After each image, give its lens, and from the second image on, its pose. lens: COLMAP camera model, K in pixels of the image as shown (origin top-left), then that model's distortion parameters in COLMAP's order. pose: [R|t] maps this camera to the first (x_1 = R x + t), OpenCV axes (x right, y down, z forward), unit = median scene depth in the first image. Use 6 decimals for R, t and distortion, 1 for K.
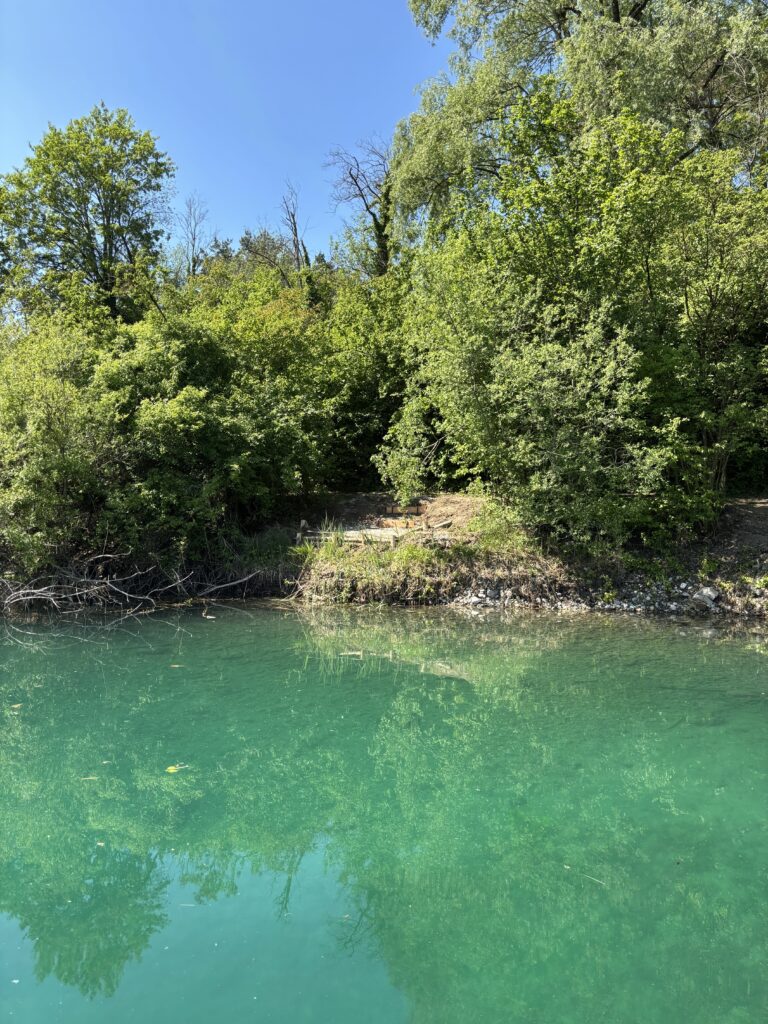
lens RADIAL K [[771.7, 0, 383.8], [0, 771.7, 511.2], [0, 0, 1]] dist [0.022172, -0.026808]
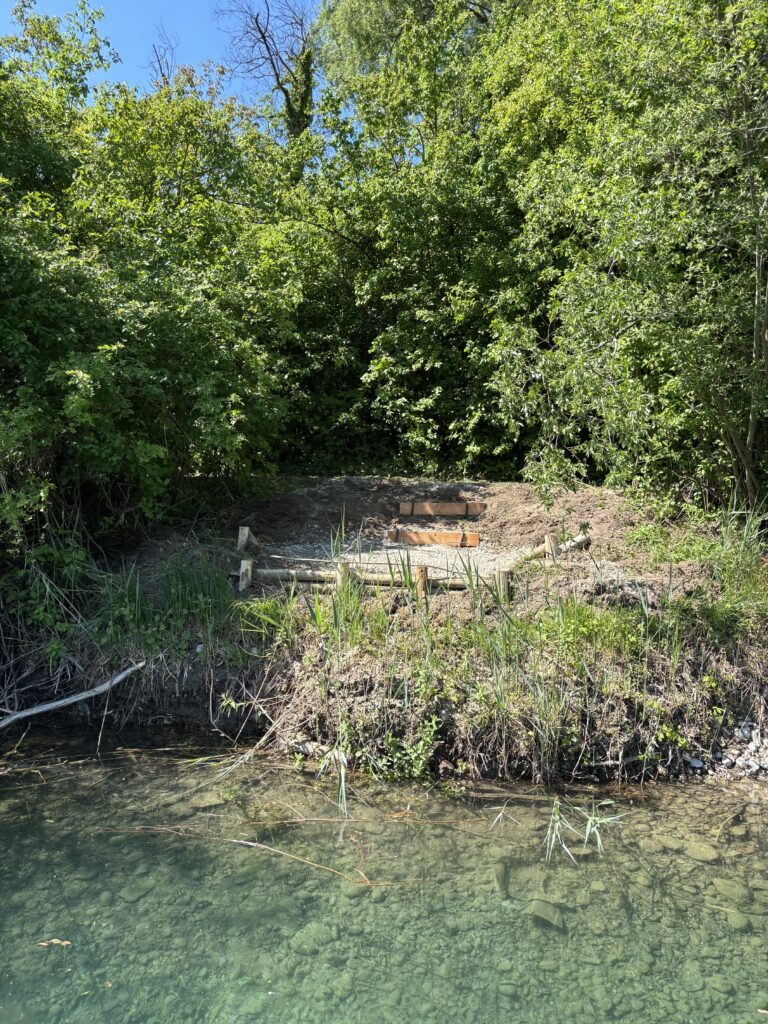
lens RADIAL K [[771.7, 0, 384.8], [0, 771.7, 515.3], [0, 0, 1]] dist [0.022172, -0.026808]
pose [[0.980223, 0.019401, 0.196944, -0.118103], [-0.019408, 0.999810, -0.001896, 0.004556], [-0.196944, -0.001963, 0.980413, 0.594614]]
